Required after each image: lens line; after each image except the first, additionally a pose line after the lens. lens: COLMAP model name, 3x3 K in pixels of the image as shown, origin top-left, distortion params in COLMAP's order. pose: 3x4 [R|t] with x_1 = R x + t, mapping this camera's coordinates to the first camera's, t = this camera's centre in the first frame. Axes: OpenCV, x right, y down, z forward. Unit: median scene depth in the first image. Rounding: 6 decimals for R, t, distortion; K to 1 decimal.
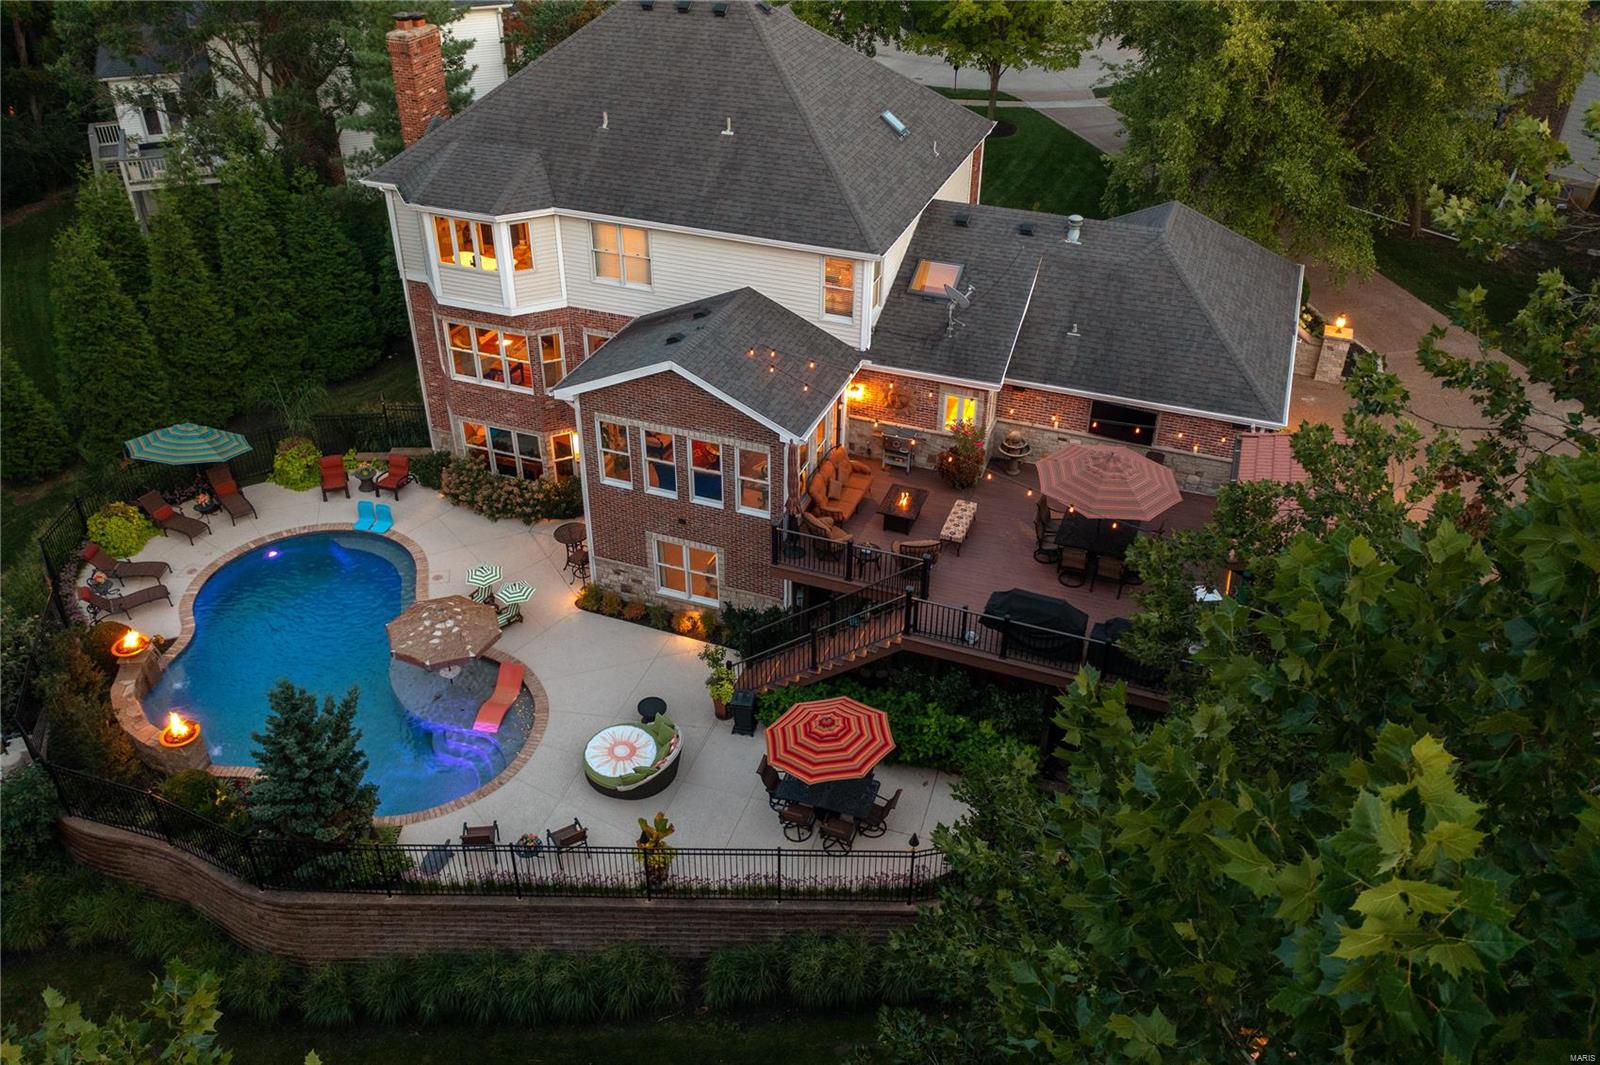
lens RADIAL K [[1274.8, 0, 800.0], [0, 1274.8, 532.5], [0, 0, 1]] dist [-0.030814, -0.000544]
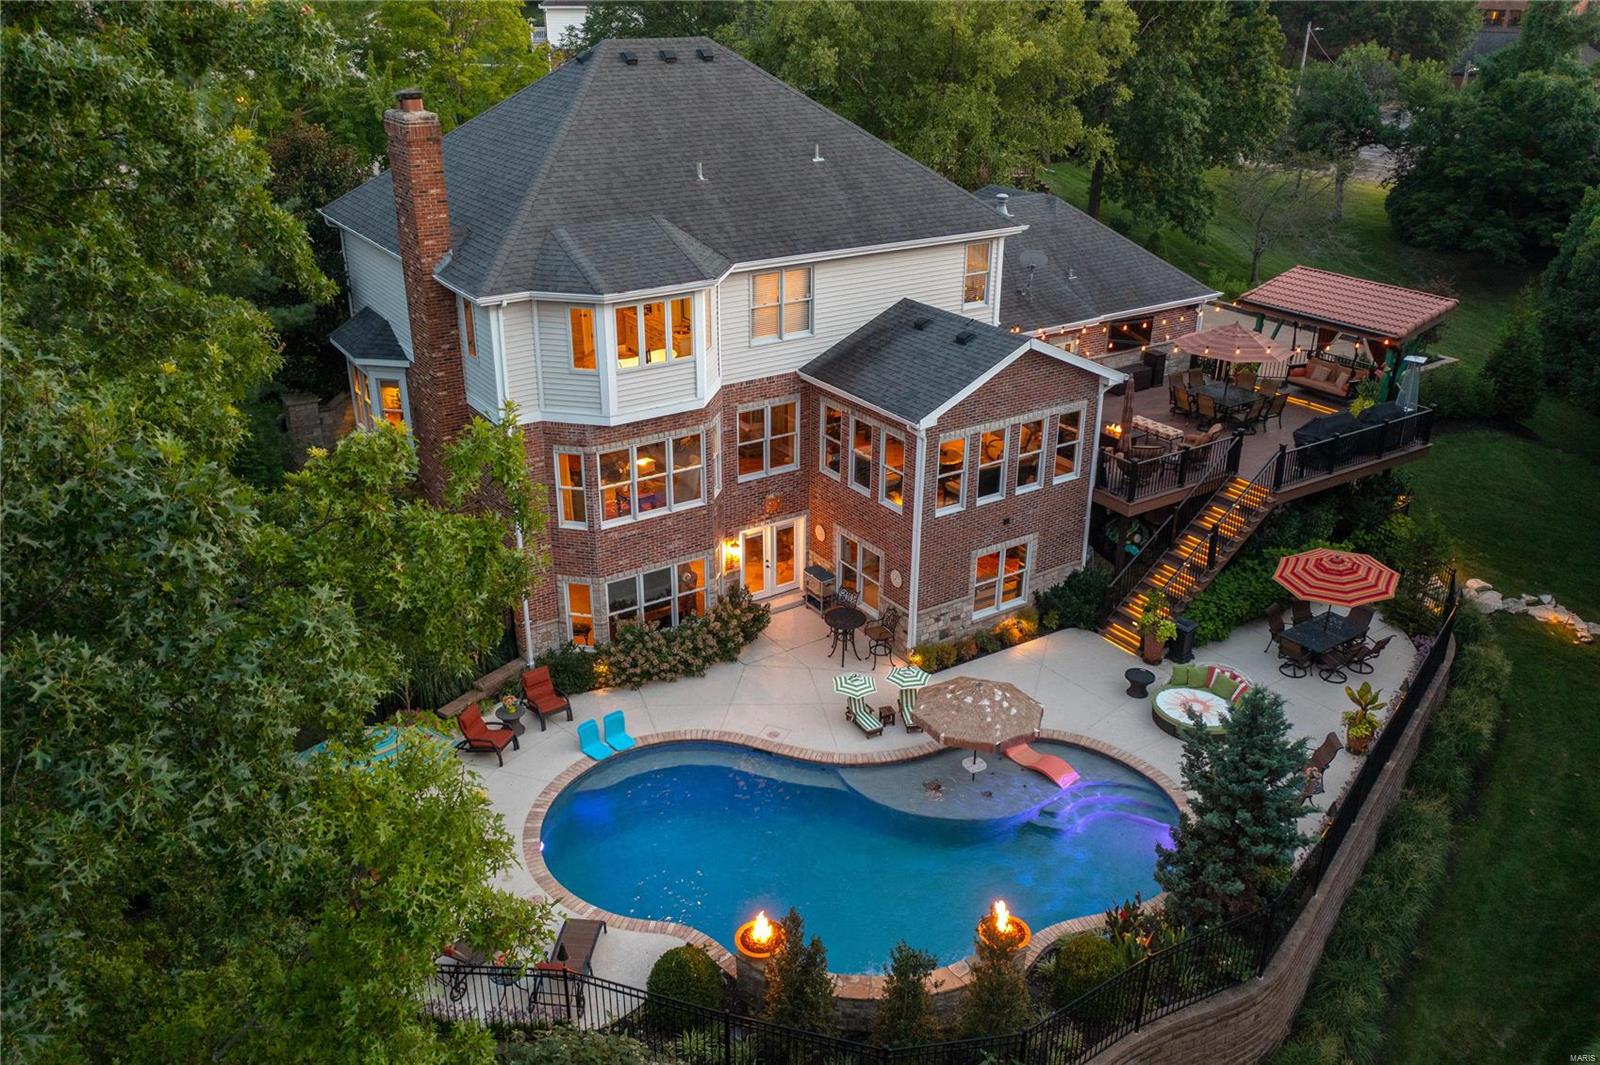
lens RADIAL K [[1274.8, 0, 800.0], [0, 1274.8, 532.5], [0, 0, 1]] dist [-0.030814, -0.000544]
pose [[0.598072, -0.340272, 0.725620, -0.848832], [0.450833, 0.891400, 0.046425, -0.111360], [-0.662615, 0.299368, 0.686527, 0.425286]]
